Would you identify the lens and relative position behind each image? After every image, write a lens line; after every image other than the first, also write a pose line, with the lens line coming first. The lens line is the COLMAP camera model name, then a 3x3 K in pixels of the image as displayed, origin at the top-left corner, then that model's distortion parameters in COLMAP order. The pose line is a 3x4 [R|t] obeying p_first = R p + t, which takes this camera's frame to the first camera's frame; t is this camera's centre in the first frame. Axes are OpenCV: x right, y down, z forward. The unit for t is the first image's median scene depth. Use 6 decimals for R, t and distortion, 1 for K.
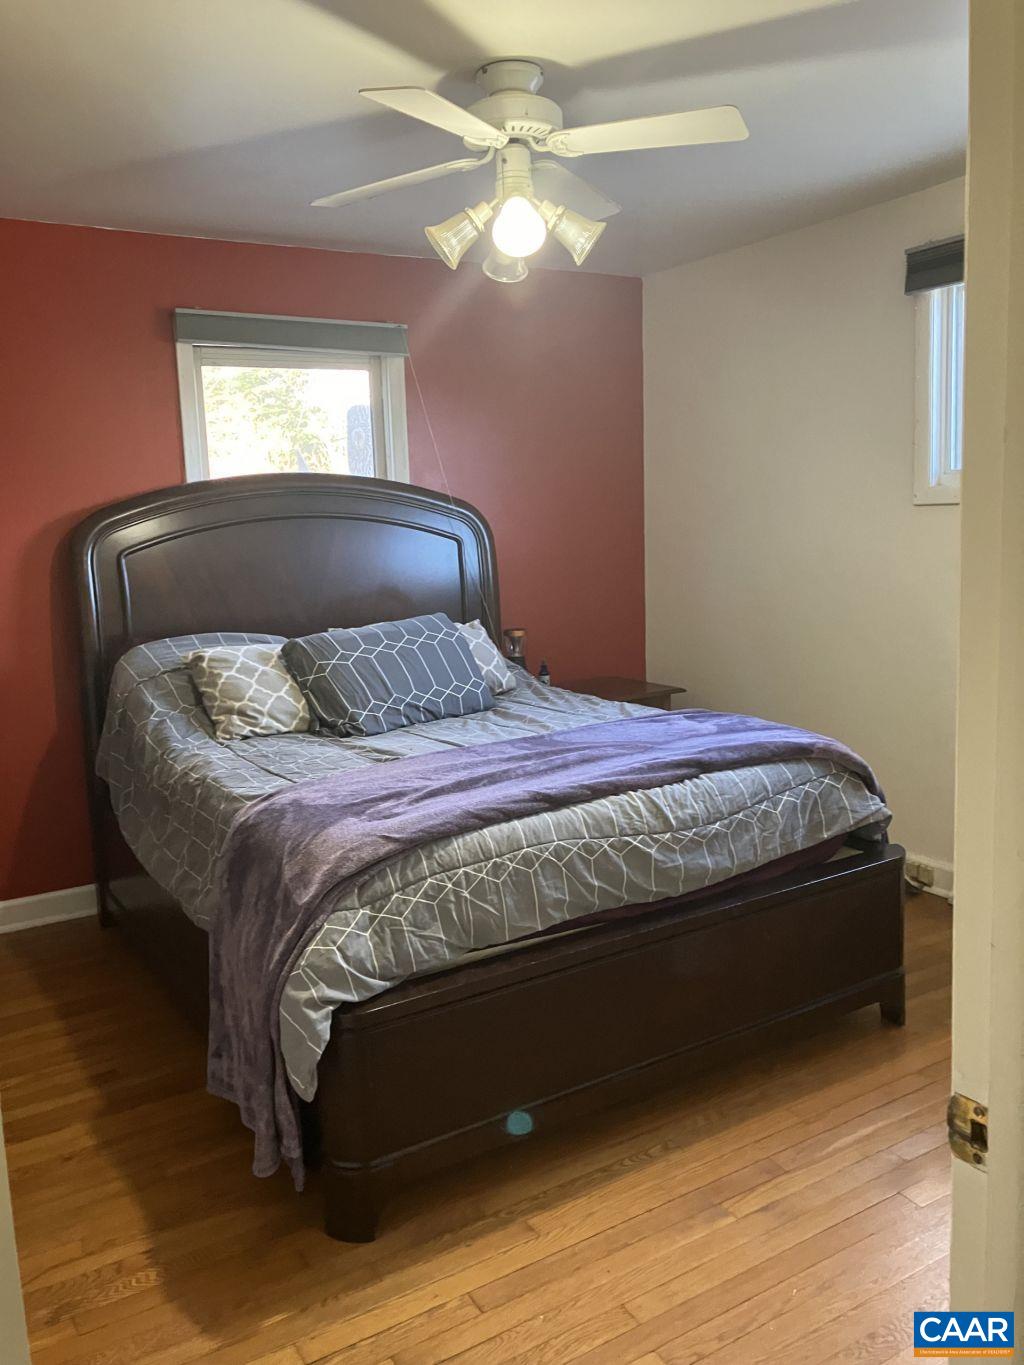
lens RADIAL K [[1137.2, 0, 515.1], [0, 1137.2, 685.7], [0, 0, 1]] dist [0.012517, -0.002065]
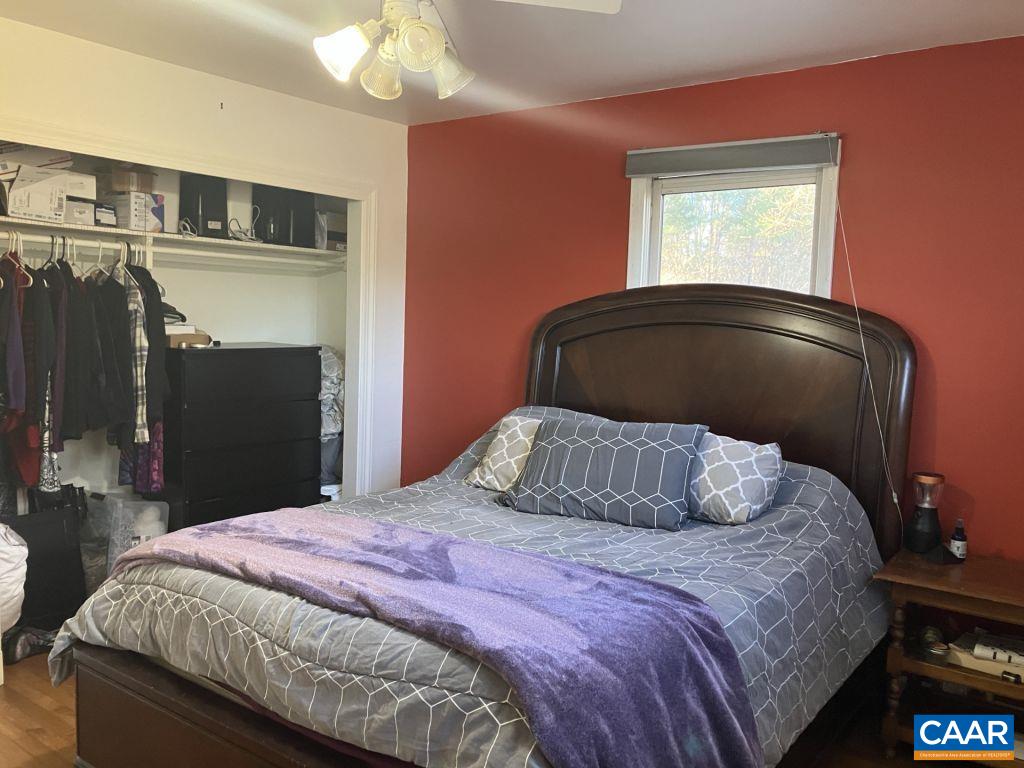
lens RADIAL K [[853.1, 0, 513.5], [0, 853.1, 381.8], [0, 0, 1]] dist [0.012517, -0.002065]
pose [[0.372087, 0.123622, -0.919929, 0.623805], [-0.193503, 0.979646, 0.053380, -0.124387], [0.907804, 0.158147, 0.388435, 0.639965]]
